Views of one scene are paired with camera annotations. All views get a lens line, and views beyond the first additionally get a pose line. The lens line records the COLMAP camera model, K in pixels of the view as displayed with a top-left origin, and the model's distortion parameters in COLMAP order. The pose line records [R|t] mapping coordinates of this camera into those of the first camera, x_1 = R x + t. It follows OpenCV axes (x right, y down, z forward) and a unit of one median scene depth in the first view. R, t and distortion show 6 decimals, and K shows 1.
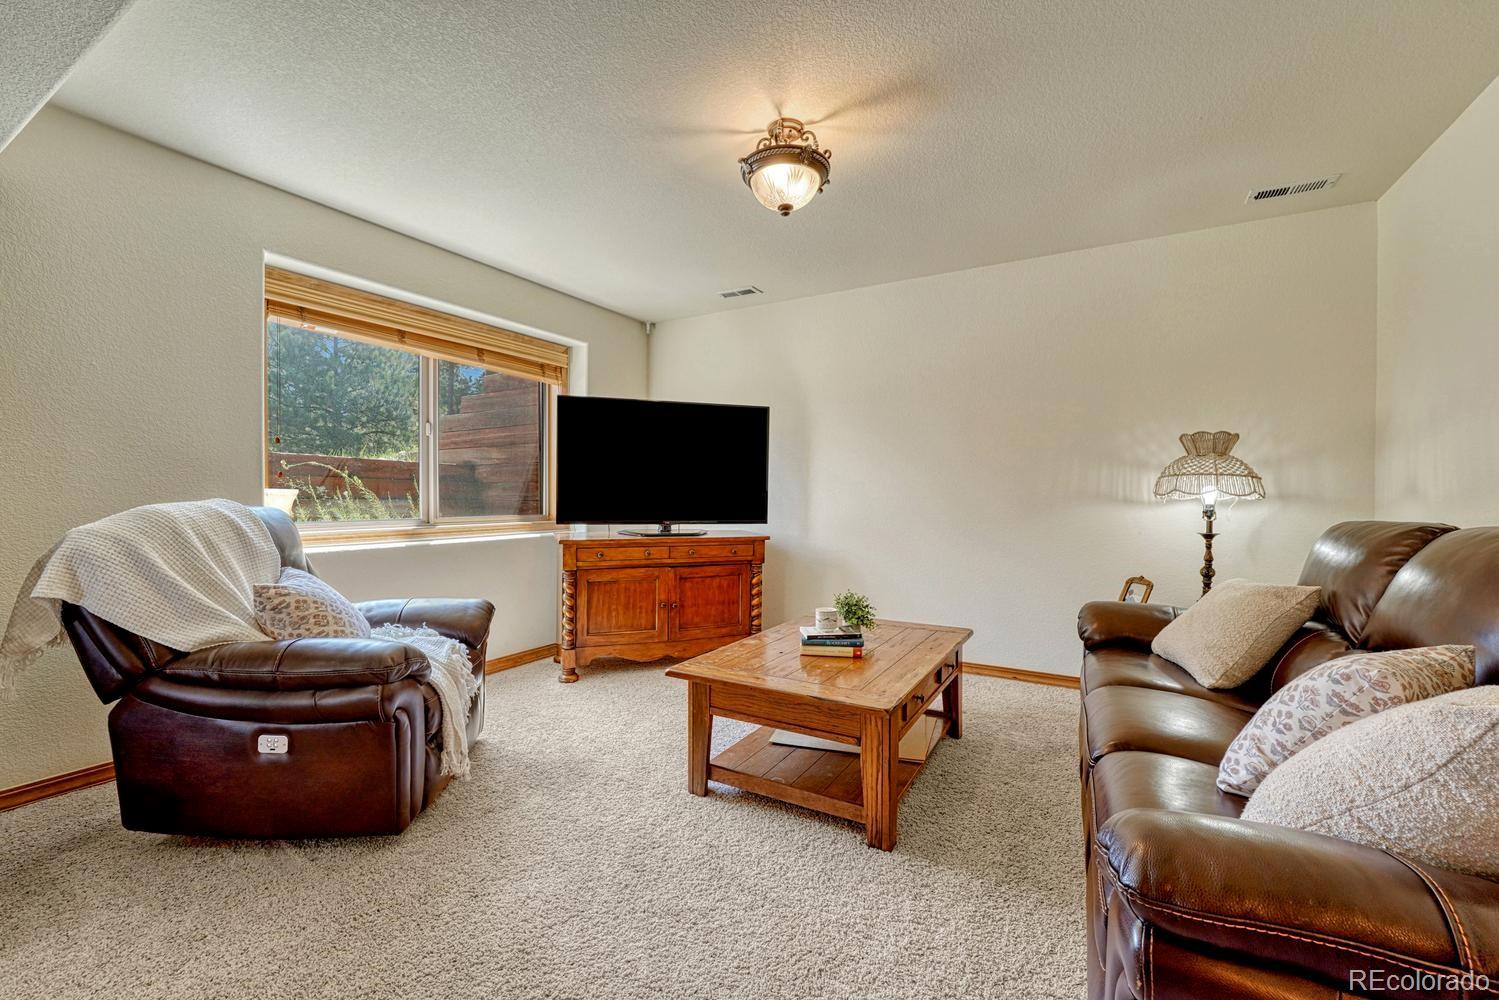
lens RADIAL K [[631.7, 0, 749.5], [0, 631.7, 500.0], [0, 0, 1]] dist [-0.003281, -0.000227]
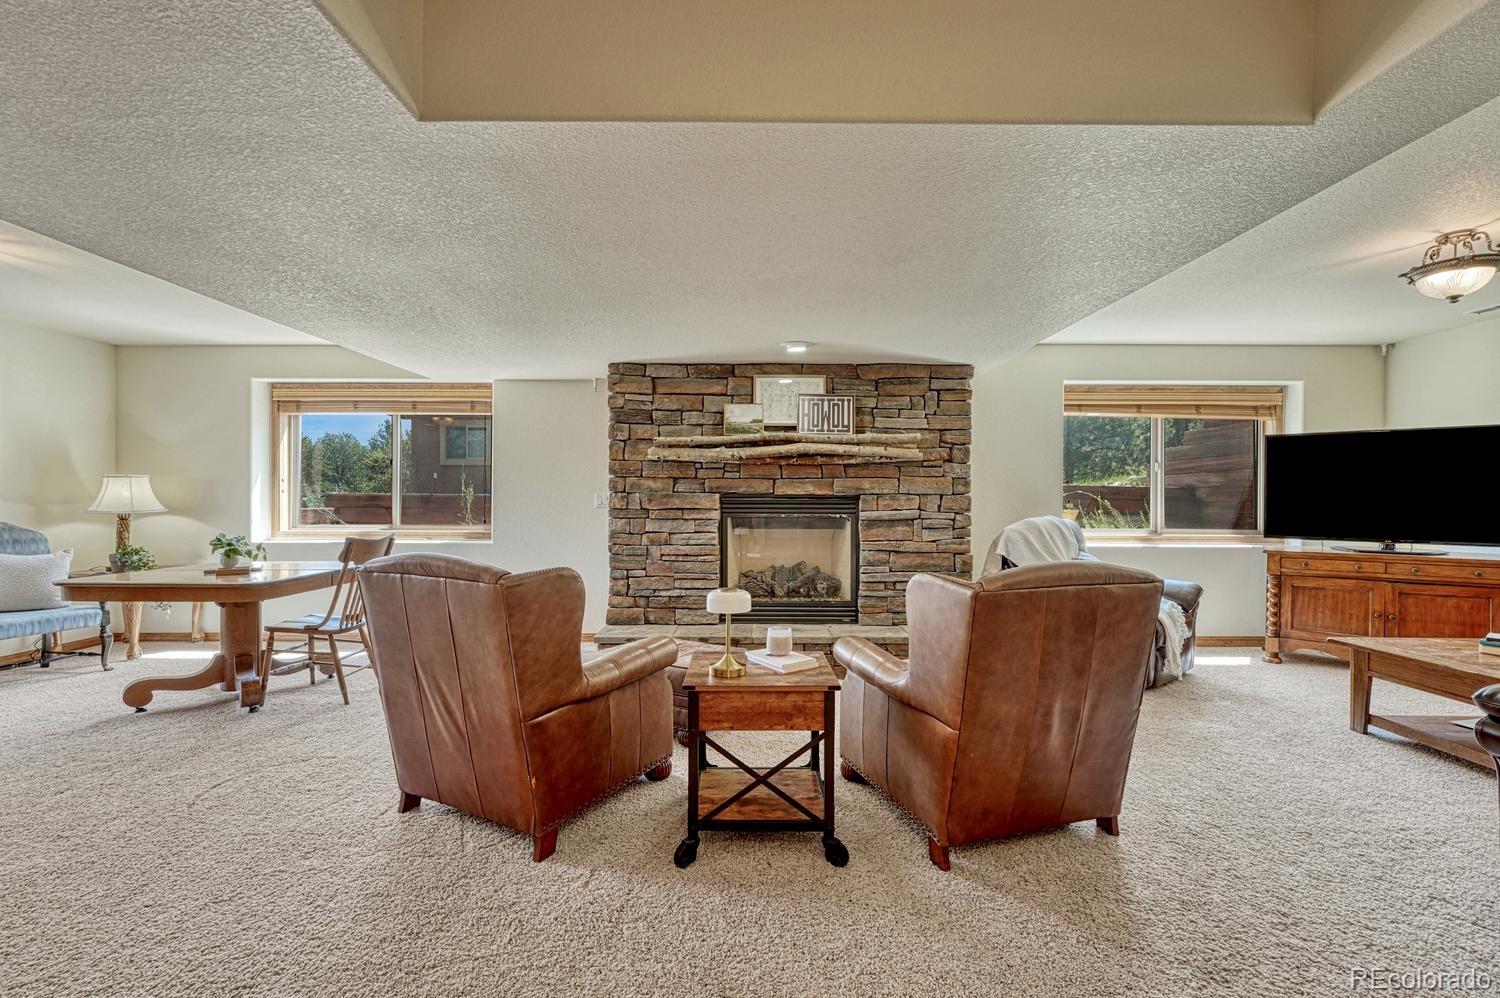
lens RADIAL K [[643.9, 0, 750.4], [0, 643.9, 503.0], [0, 0, 1]] dist [-0.003144, -0.000303]
pose [[0.517046, 0.002924, -0.855953, 0.267026], [-0.012235, 0.999917, -0.003974, -0.013464], [0.855870, 0.012527, 0.517039, -0.549225]]
